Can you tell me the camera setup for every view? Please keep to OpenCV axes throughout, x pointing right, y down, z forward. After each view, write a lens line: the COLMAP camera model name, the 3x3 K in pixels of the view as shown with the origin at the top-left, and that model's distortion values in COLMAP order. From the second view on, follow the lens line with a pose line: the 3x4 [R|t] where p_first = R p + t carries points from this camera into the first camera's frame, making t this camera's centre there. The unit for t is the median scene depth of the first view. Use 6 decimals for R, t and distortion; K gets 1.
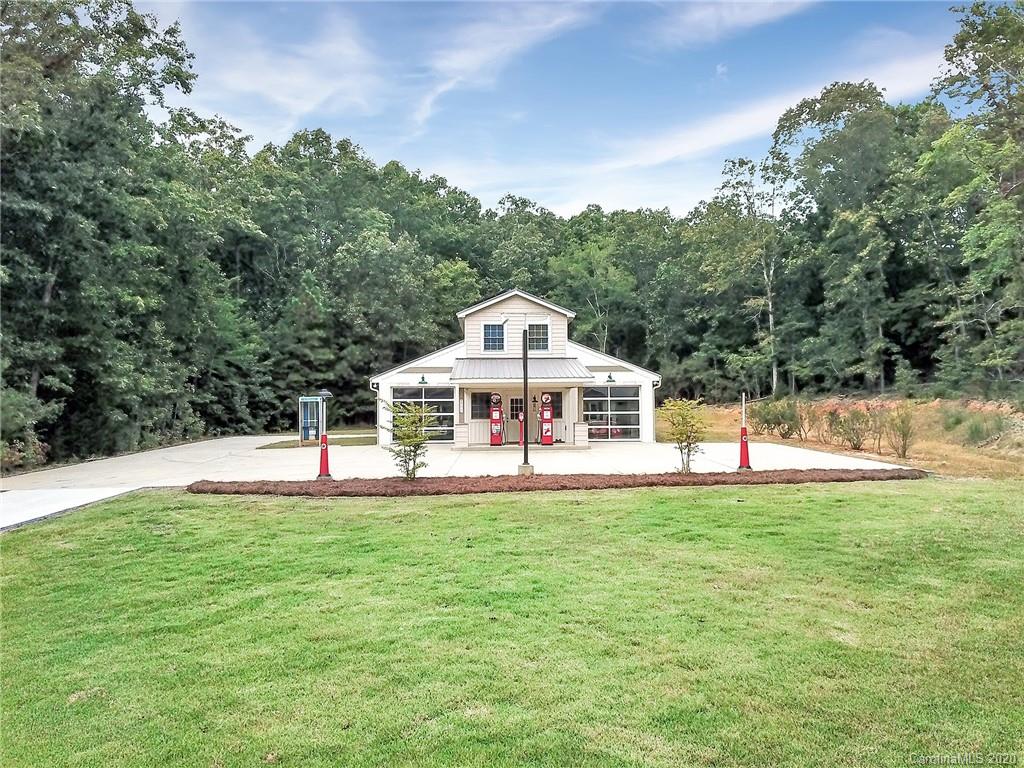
lens RADIAL K [[760.3, 0, 512.0], [0, 760.3, 384.0], [0, 0, 1]] dist [0.000592, -0.000496]
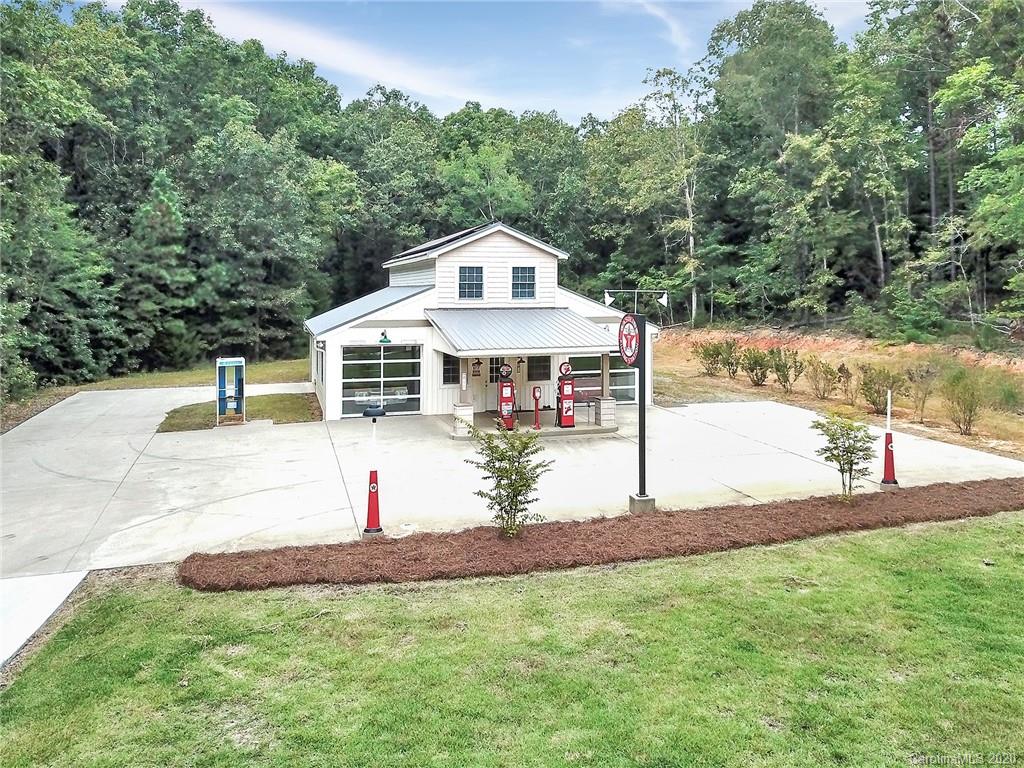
lens RADIAL K [[796.3, 0, 511.3], [0, 796.3, 281.1], [0, 0, 1]] dist [-0.003701, 0.000292]
pose [[0.973544, 0.005358, 0.228438, -0.102441], [-0.006001, 0.999980, 0.002120, -0.037856], [-0.228422, -0.003435, 0.973556, 0.096406]]
